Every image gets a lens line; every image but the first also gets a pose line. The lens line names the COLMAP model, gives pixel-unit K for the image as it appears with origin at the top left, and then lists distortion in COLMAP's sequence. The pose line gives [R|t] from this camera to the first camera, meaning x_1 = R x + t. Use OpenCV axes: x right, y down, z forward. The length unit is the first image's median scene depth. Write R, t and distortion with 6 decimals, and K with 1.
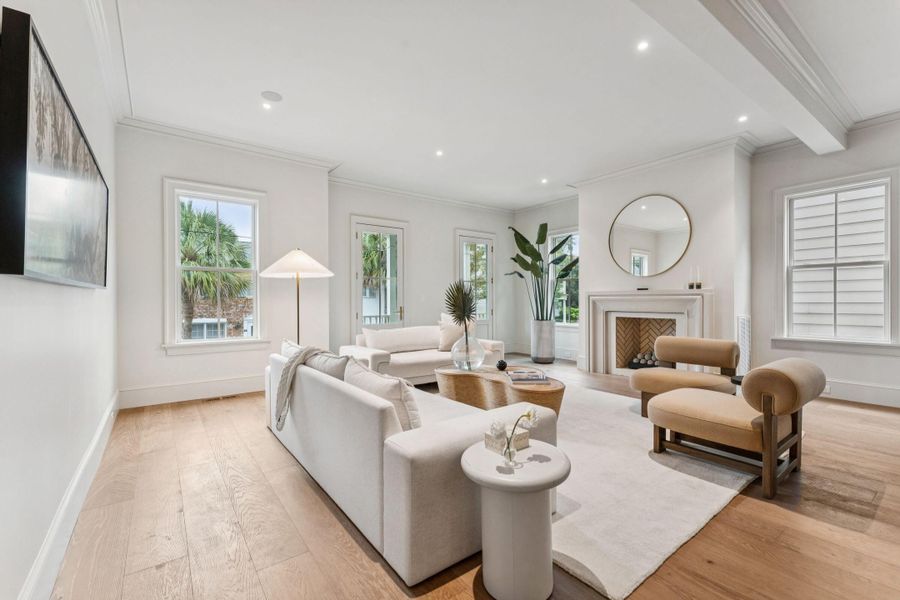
lens RADIAL K [[396.0, 0, 450.0], [0, 396.0, 300.0], [0, 0, 1]] dist [0.020307, -0.000309]
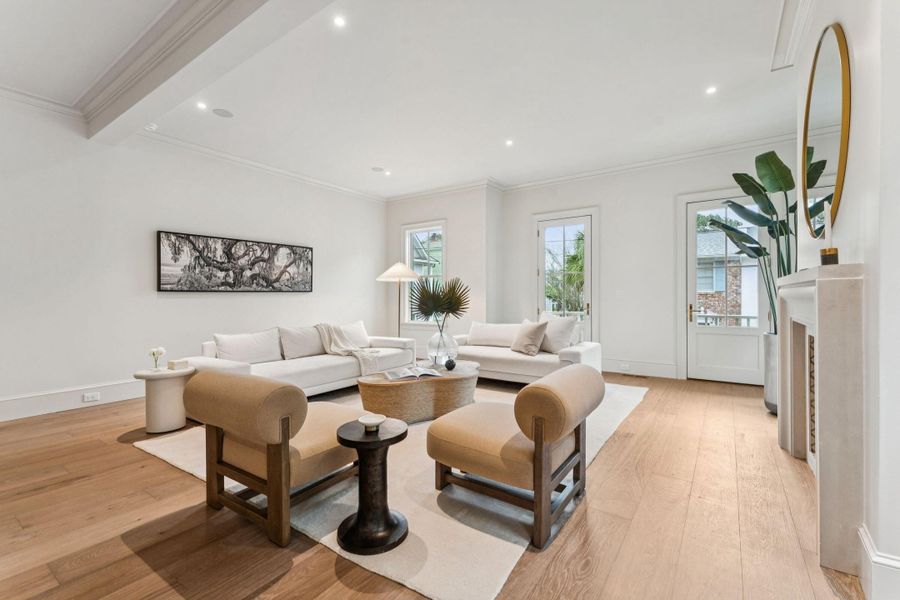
lens RADIAL K [[397.4, 0, 450.1], [0, 397.4, 293.7], [0, 0, 1]] dist [0.022778, -0.000160]
pose [[0.316251, -0.006432, -0.948654, 0.860008], [0.005270, 0.999974, -0.005023, -0.000728], [0.948661, -0.003411, 0.316277, 0.564938]]
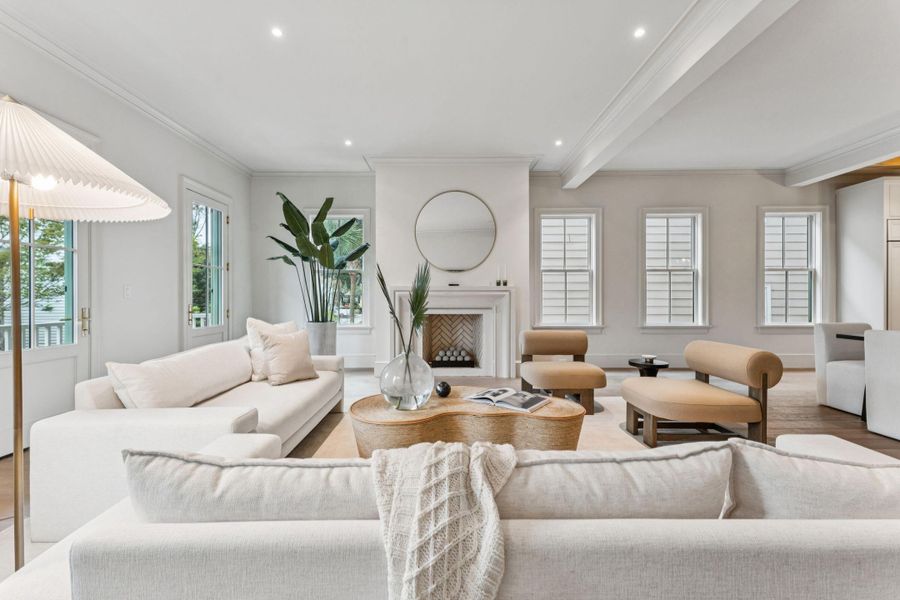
lens RADIAL K [[396.0, 0, 450.0], [0, 396.0, 300.0], [0, 0, 1]] dist [0.020307, -0.000309]
pose [[0.593431, -0.005770, 0.804864, -0.344509], [-0.001724, 0.999963, 0.008439, 0.001852], [-0.804883, -0.006396, 0.593399, 0.473489]]
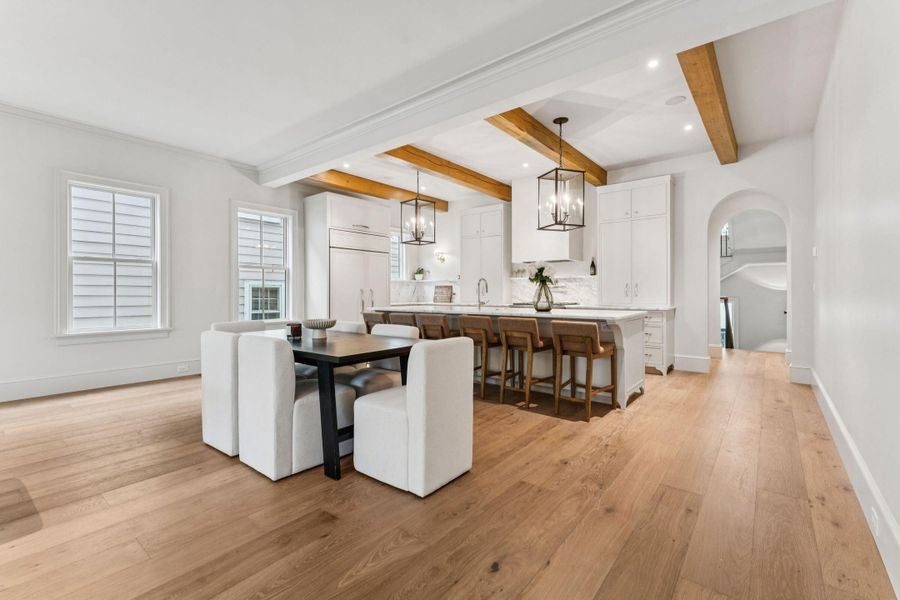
lens RADIAL K [[397.4, 0, 450.1], [0, 397.4, 293.7], [0, 0, 1]] dist [0.022778, -0.000160]
pose [[-0.260038, 0.000357, 0.965598, -0.088921], [-0.000327, 1.000000, -0.000458, 0.000304], [-0.965598, -0.000435, -0.260038, 0.128820]]
